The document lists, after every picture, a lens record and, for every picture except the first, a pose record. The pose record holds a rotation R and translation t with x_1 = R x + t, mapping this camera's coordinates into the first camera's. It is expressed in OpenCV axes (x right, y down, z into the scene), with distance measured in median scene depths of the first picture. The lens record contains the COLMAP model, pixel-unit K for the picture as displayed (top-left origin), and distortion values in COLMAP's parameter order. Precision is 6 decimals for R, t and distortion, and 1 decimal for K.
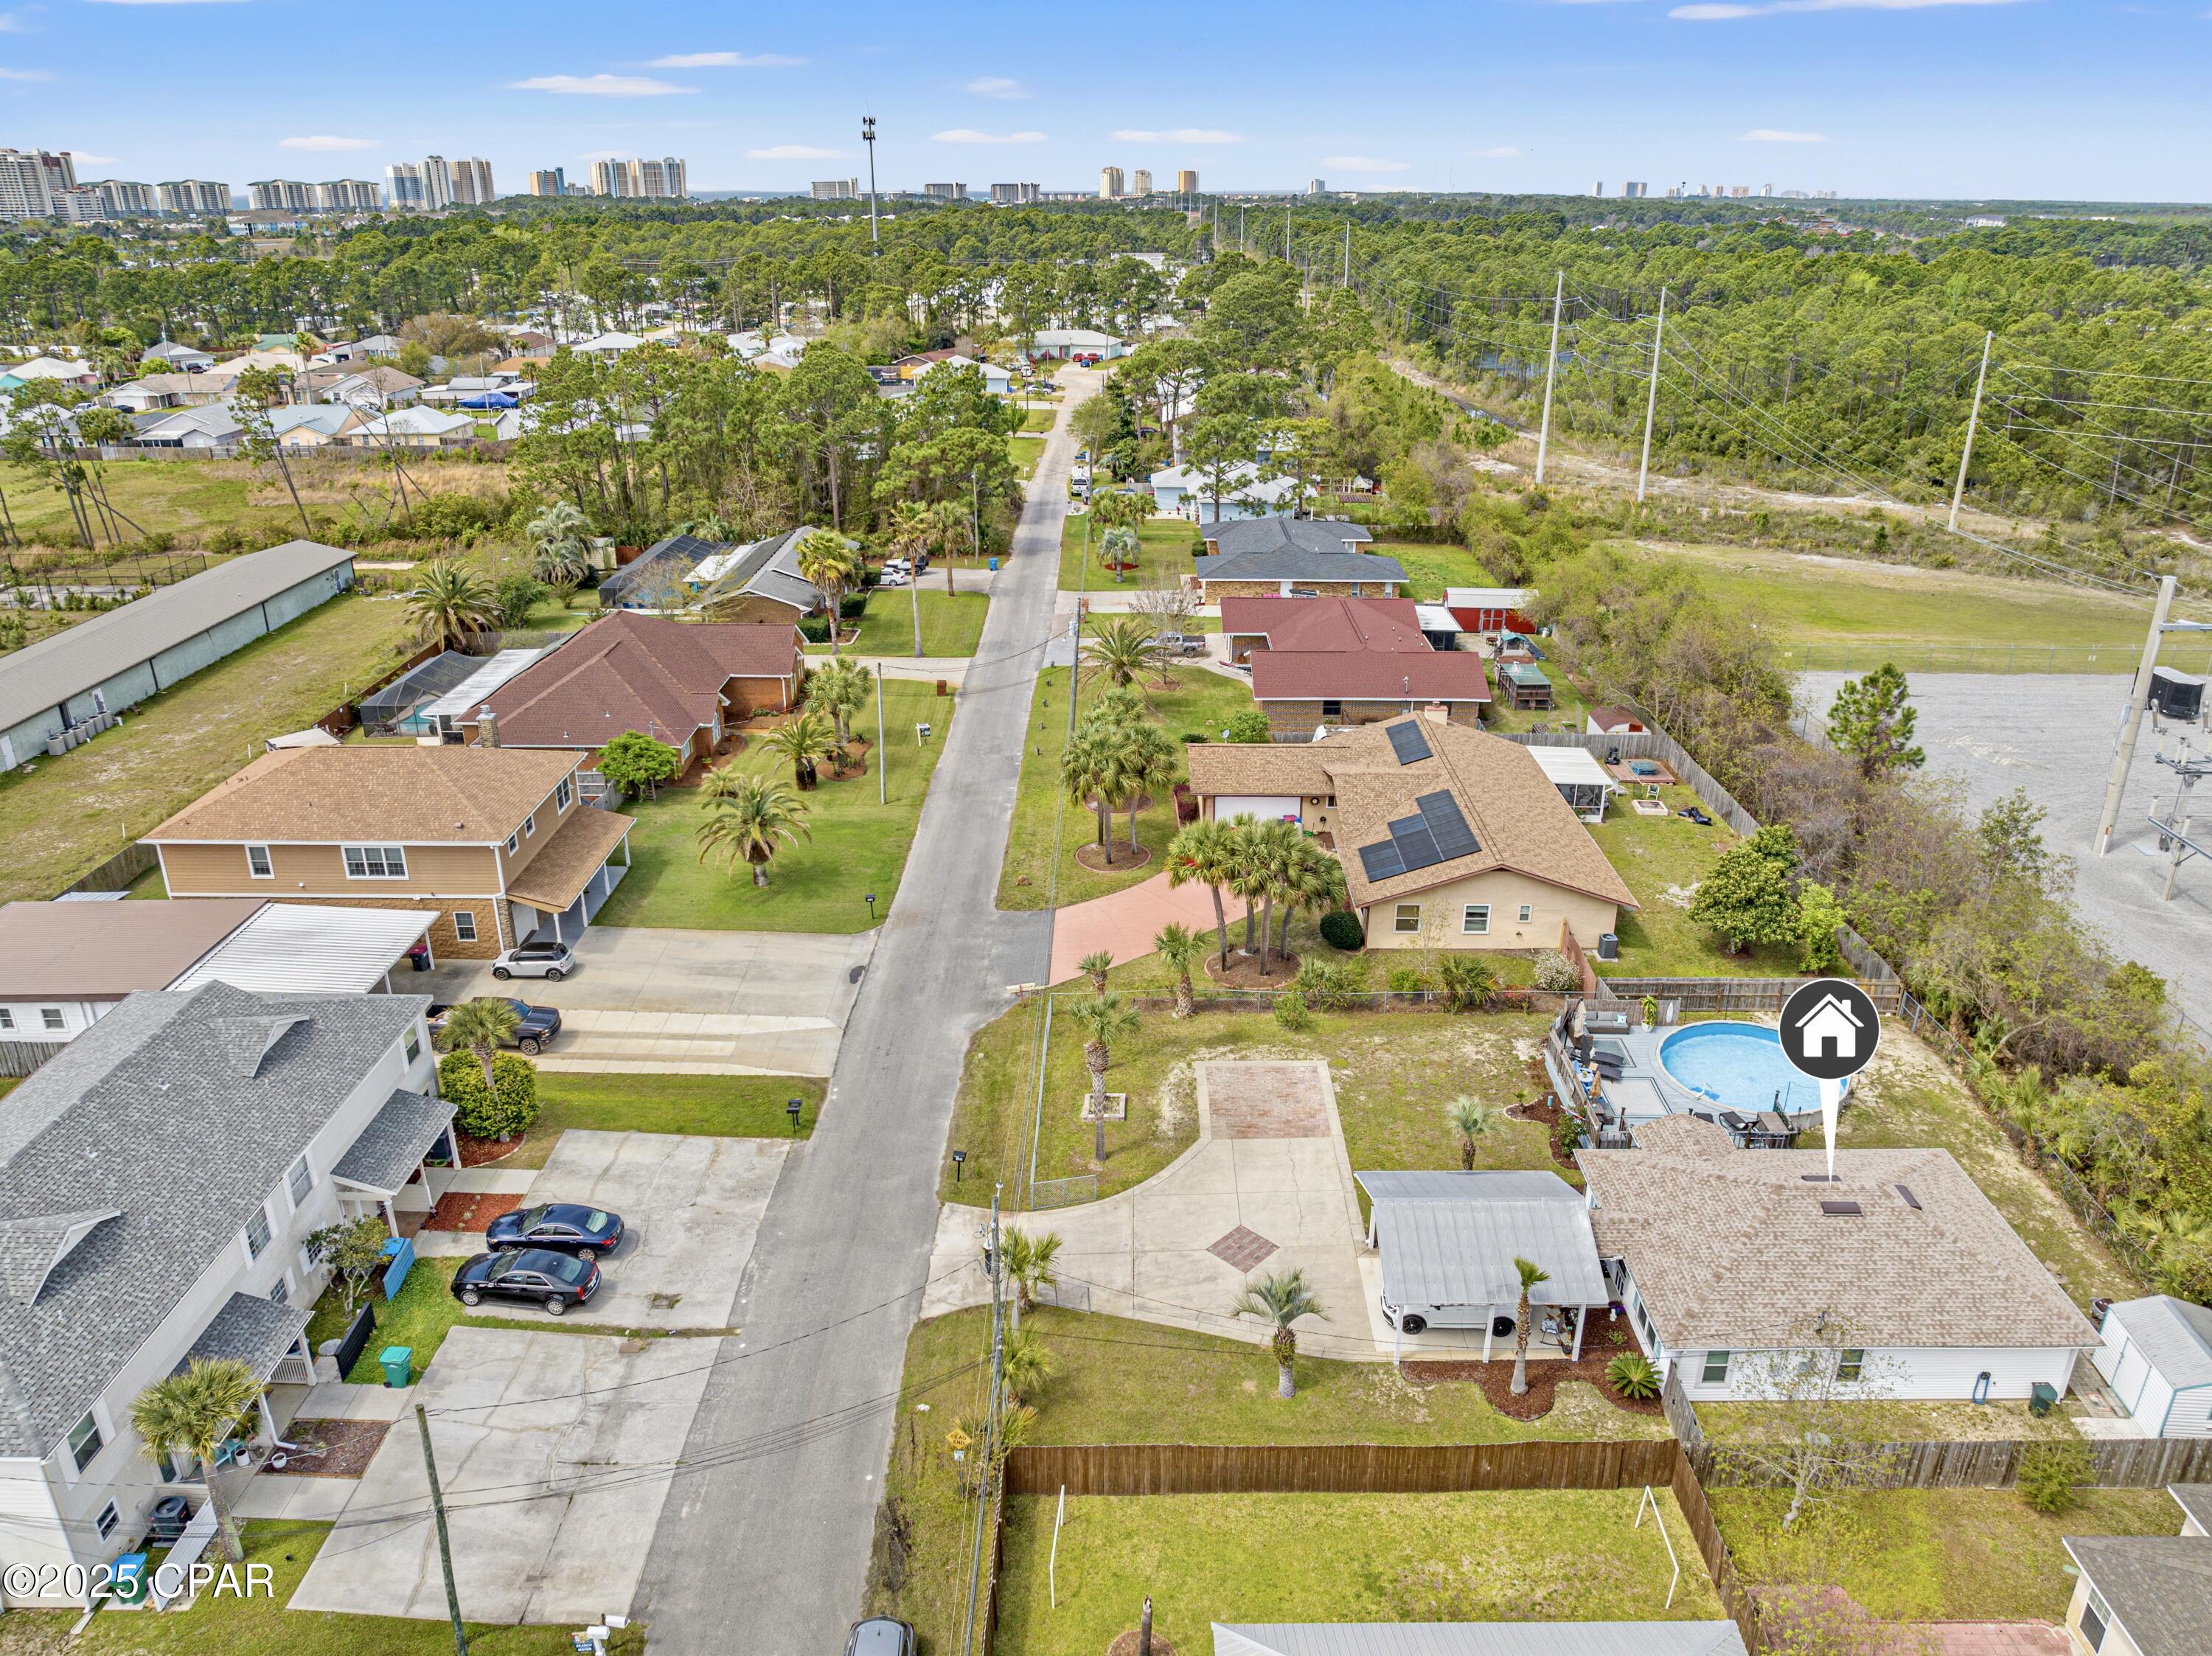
lens RADIAL K [[1556.8, 0, 1125.4], [0, 1556.8, 827.2], [0, 0, 1]] dist [-0.038293, -0.004667]
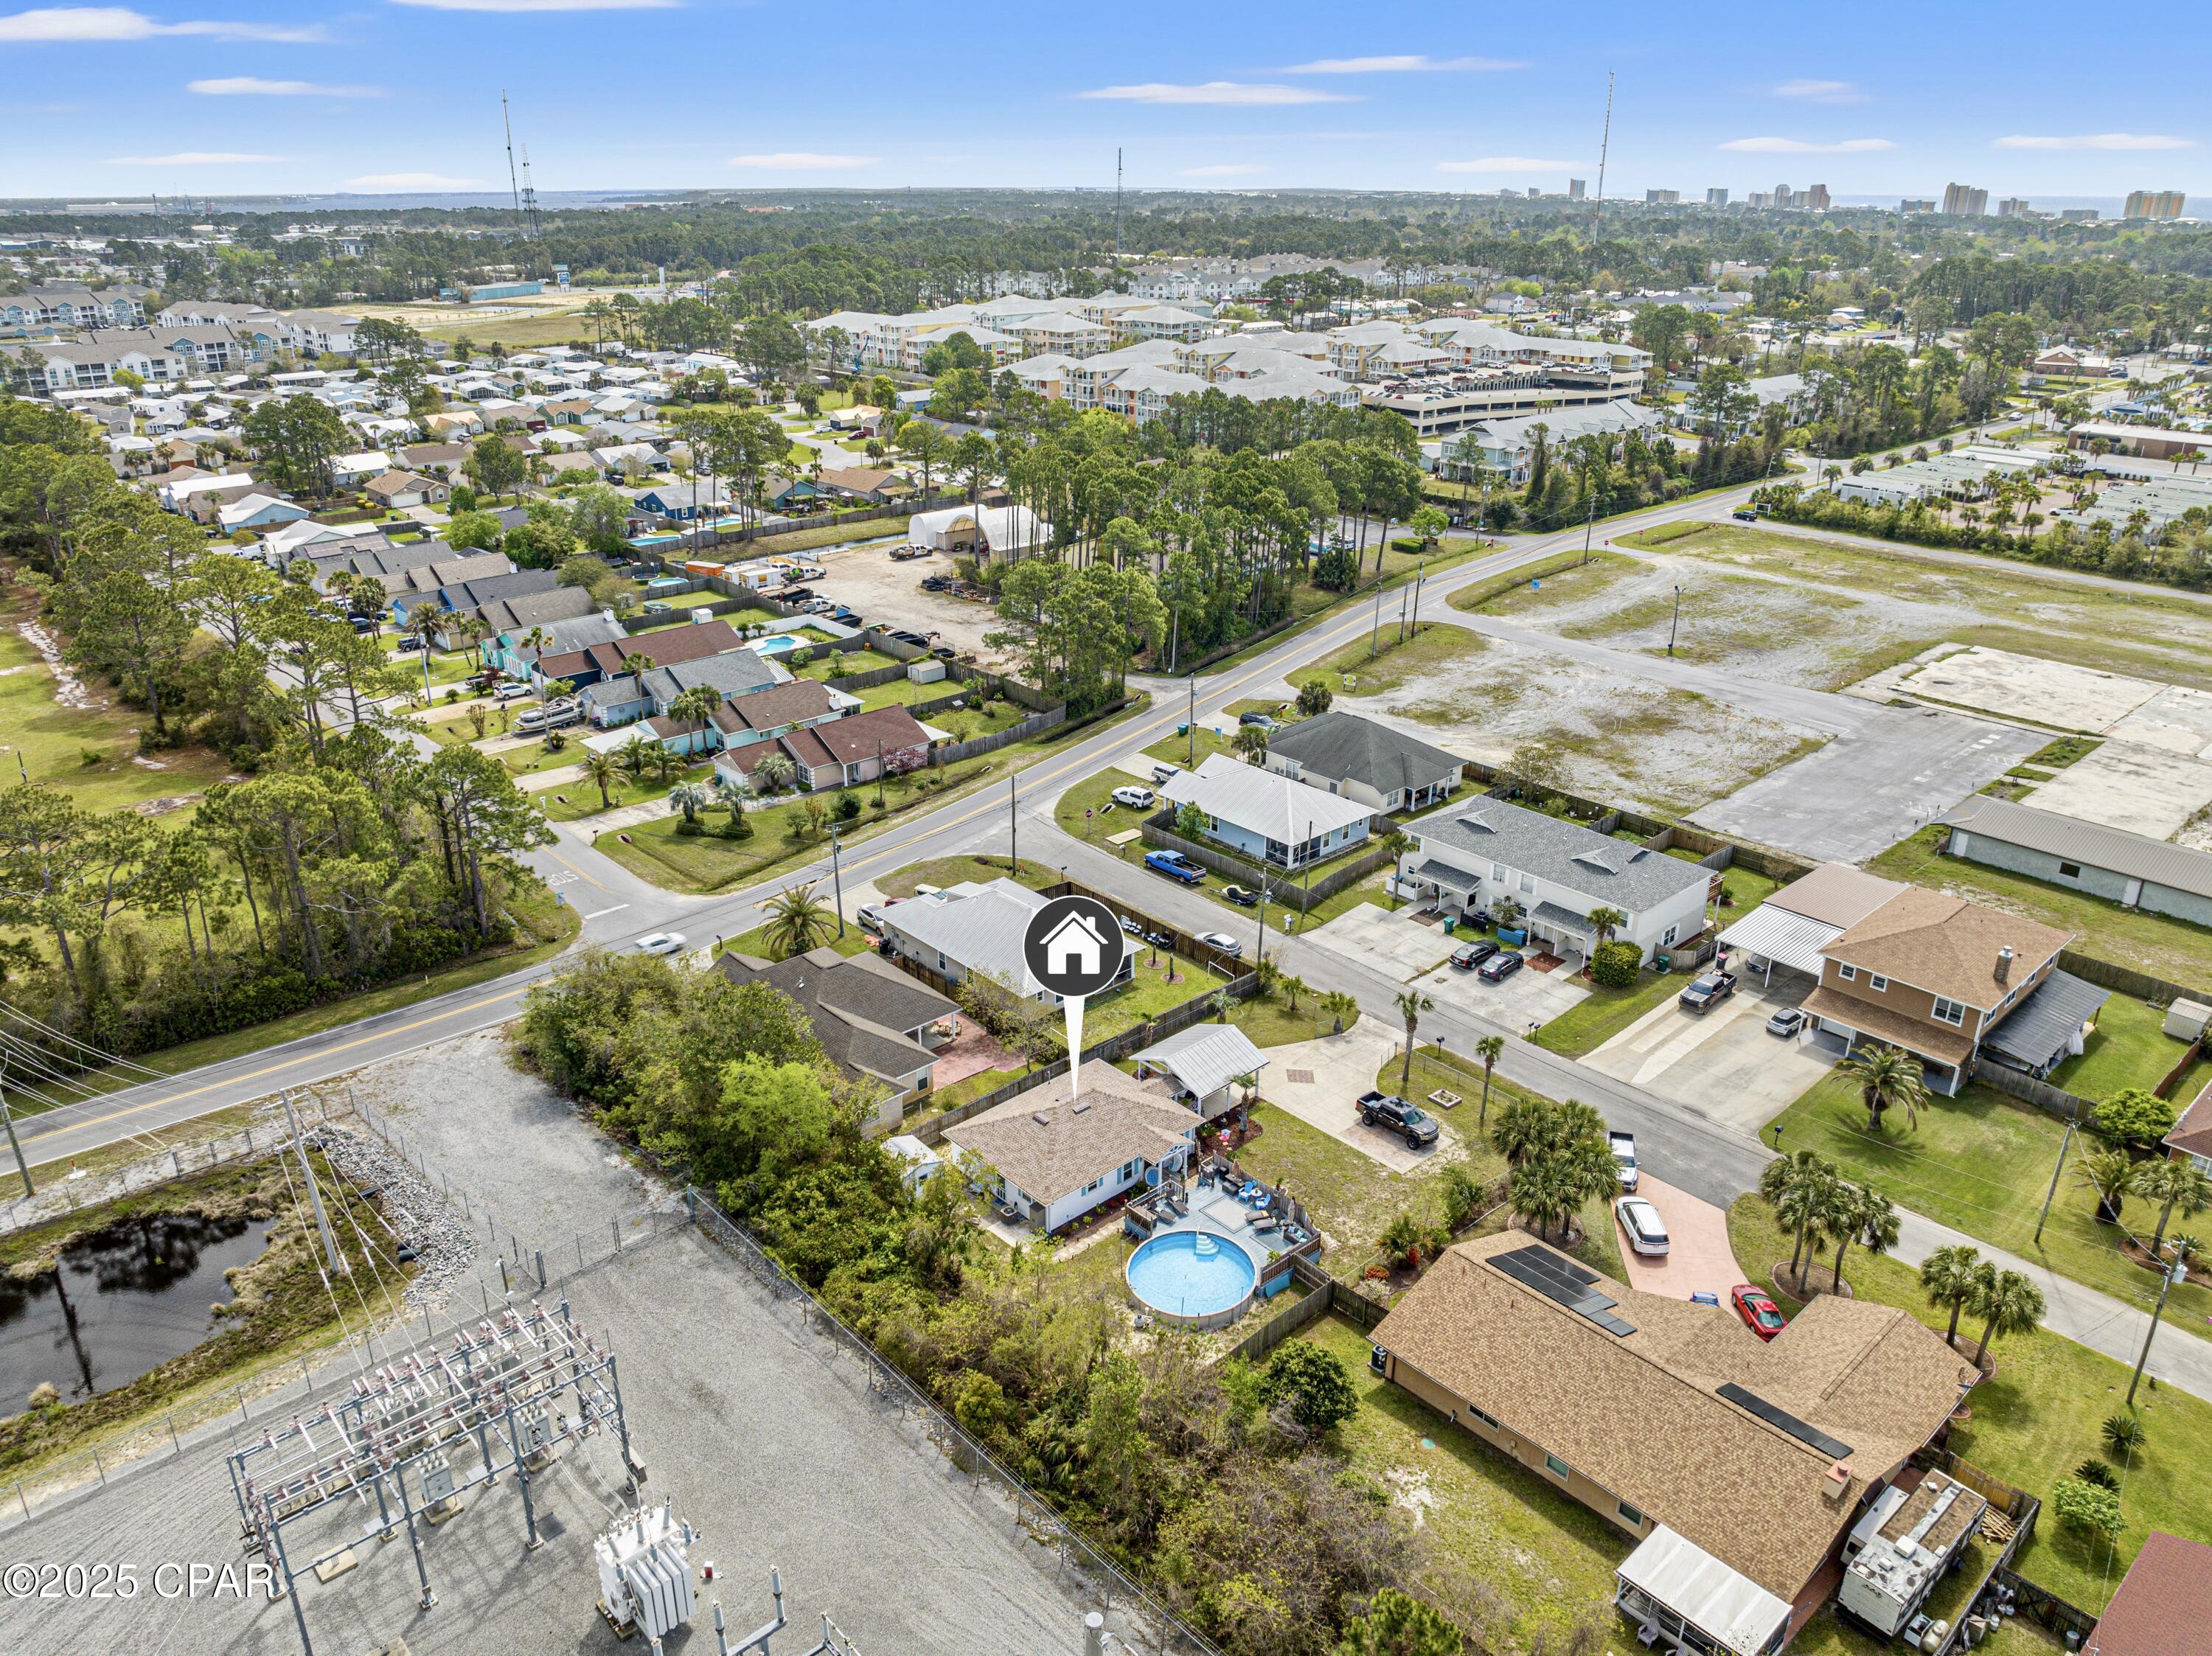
lens RADIAL K [[1562.8, 0, 1099.4], [0, 1562.8, 824.4], [0, 0, 1]] dist [-0.042340, 0.001747]
pose [[-0.743104, 0.253596, -0.619262, 1.242518], [-0.256591, 0.746694, 0.613685, -0.991555], [0.618028, 0.614929, -0.489801, 1.402758]]
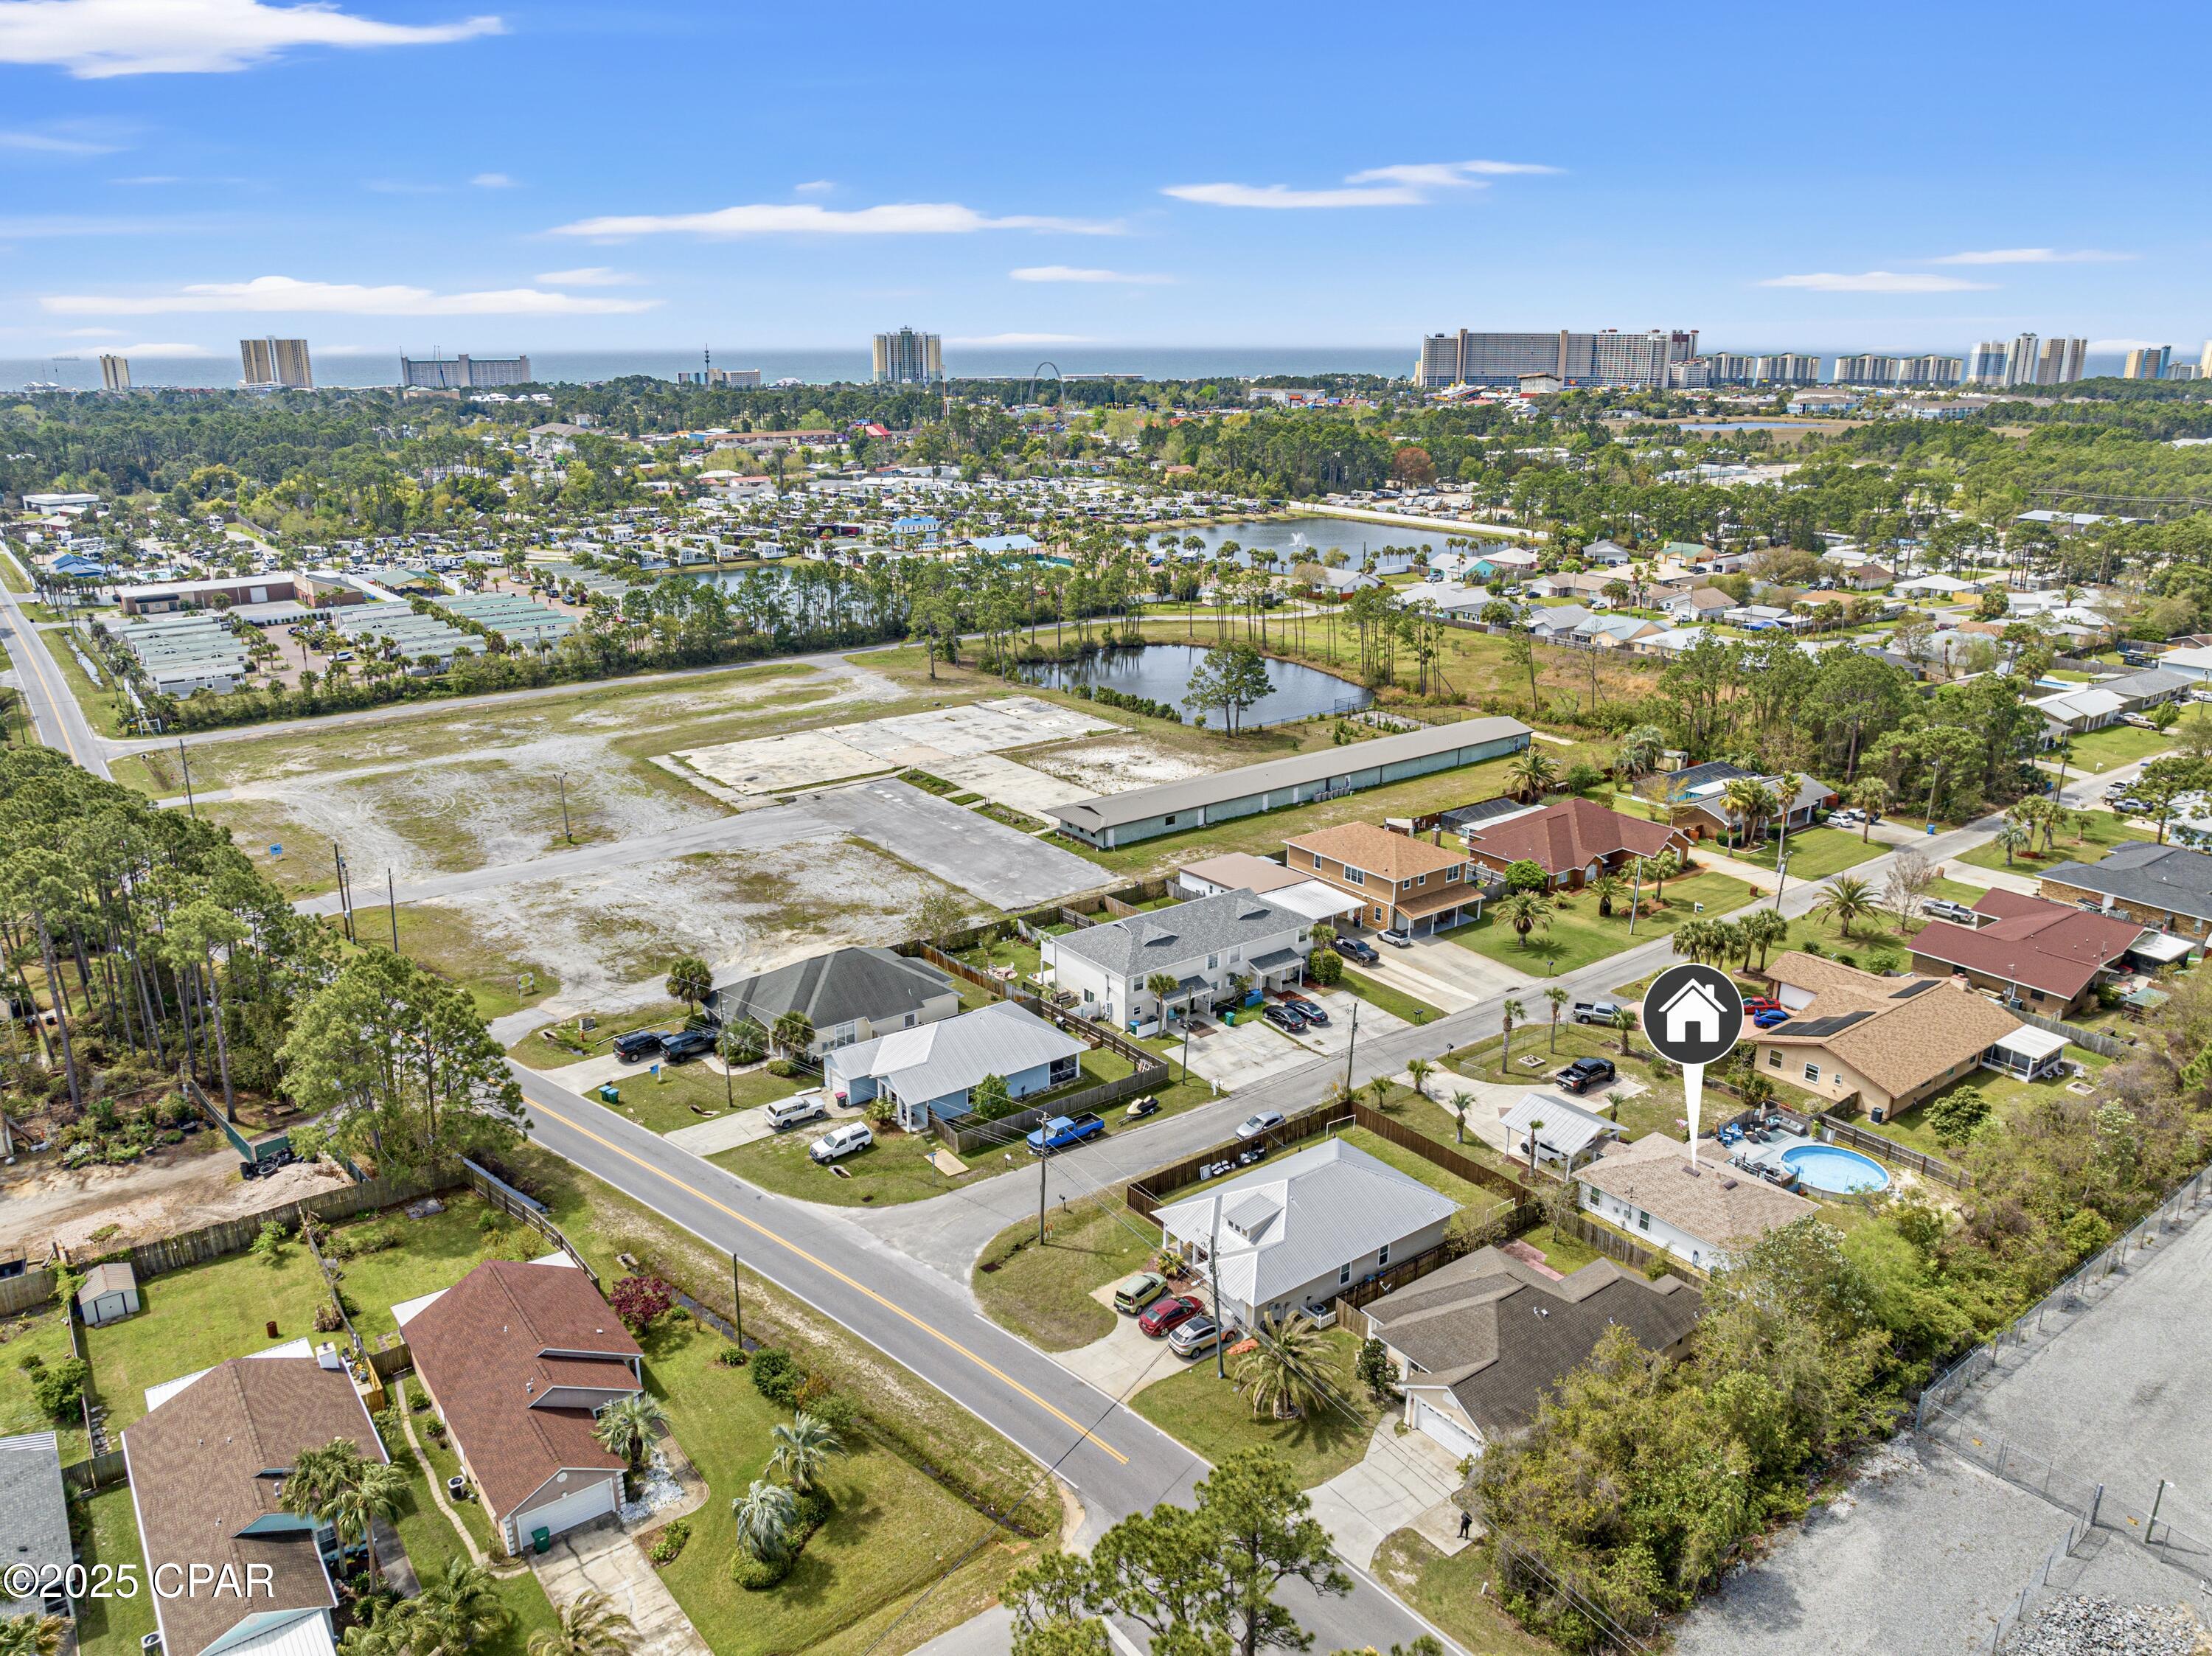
lens RADIAL K [[1562.8, 0, 1099.4], [0, 1562.8, 824.4], [0, 0, 1]] dist [-0.042340, 0.001747]
pose [[0.594804, 0.232737, -0.769443, 1.204282], [-0.303709, 0.951292, 0.052965, -0.065429], [0.744291, 0.202183, 0.636516, -0.884882]]
